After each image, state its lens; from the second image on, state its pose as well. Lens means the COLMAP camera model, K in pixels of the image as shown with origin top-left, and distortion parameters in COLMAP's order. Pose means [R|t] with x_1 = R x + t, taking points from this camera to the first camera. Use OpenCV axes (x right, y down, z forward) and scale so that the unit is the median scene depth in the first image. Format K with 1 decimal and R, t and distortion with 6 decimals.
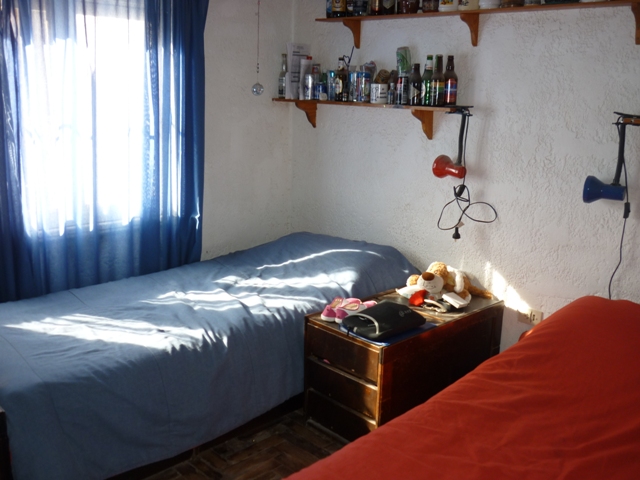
lens RADIAL K [[639.7, 0, 320.0], [0, 639.7, 240.0], [0, 0, 1]] dist [-0.082736, 0.100268]
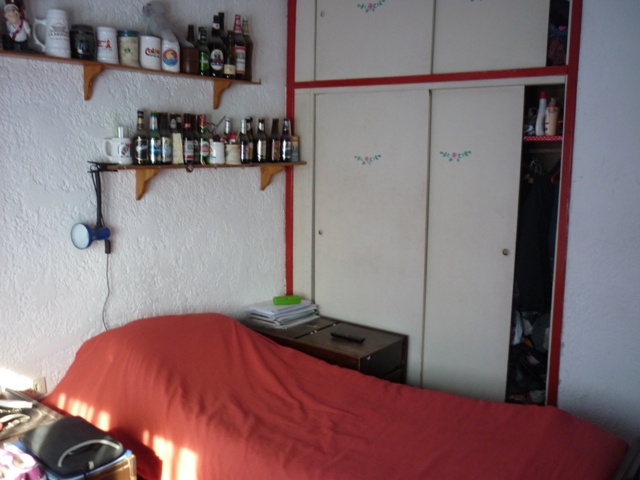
lens RADIAL K [[639.7, 0, 320.0], [0, 639.7, 240.0], [0, 0, 1]] dist [-0.082736, 0.100268]
pose [[-0.113970, -0.177233, 0.977548, -0.632528], [0.222979, 0.954292, 0.199013, -0.191932], [-0.968138, 0.240654, -0.069241, 0.688001]]
